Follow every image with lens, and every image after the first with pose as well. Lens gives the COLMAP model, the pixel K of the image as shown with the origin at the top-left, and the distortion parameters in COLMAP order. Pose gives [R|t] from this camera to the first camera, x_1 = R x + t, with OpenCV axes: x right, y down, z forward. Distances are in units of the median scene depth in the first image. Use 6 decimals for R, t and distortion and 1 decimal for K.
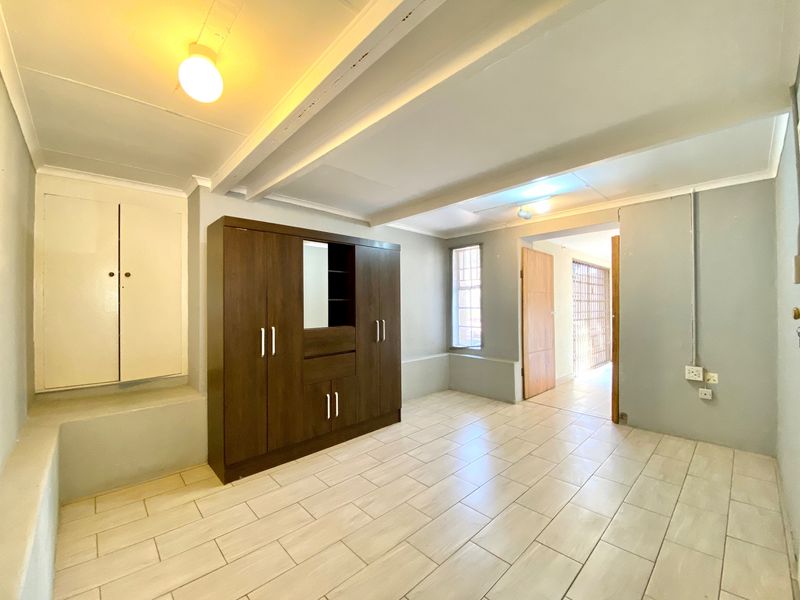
lens RADIAL K [[328.9, 0, 401.3], [0, 328.9, 298.0], [0, 0, 1]] dist [0.001856, -0.000195]
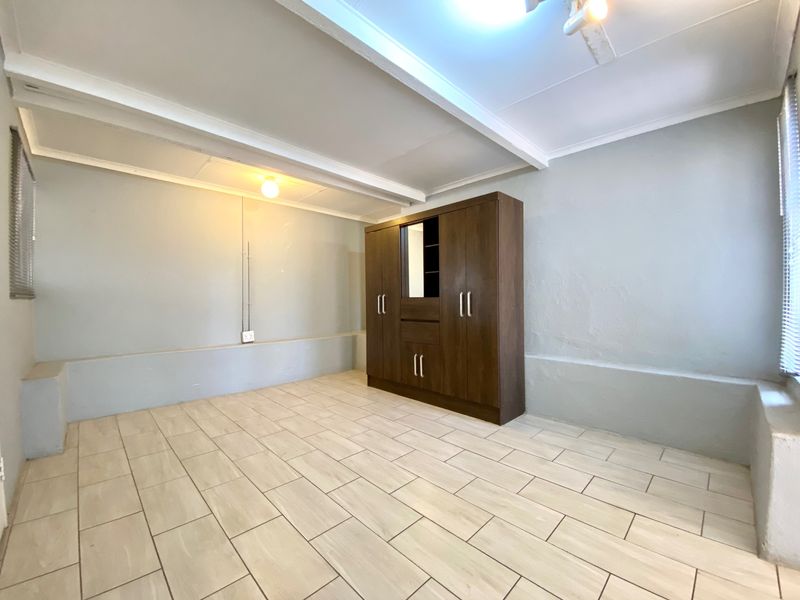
lens RADIAL K [[328.9, 0, 401.2], [0, 328.9, 302.3], [0, 0, 1]] dist [0.001856, -0.000195]
pose [[0.025031, 0.020356, -0.999479, 0.921969], [0.014514, 0.999680, 0.020723, 0.084367], [0.999581, -0.015025, 0.024727, 0.918237]]
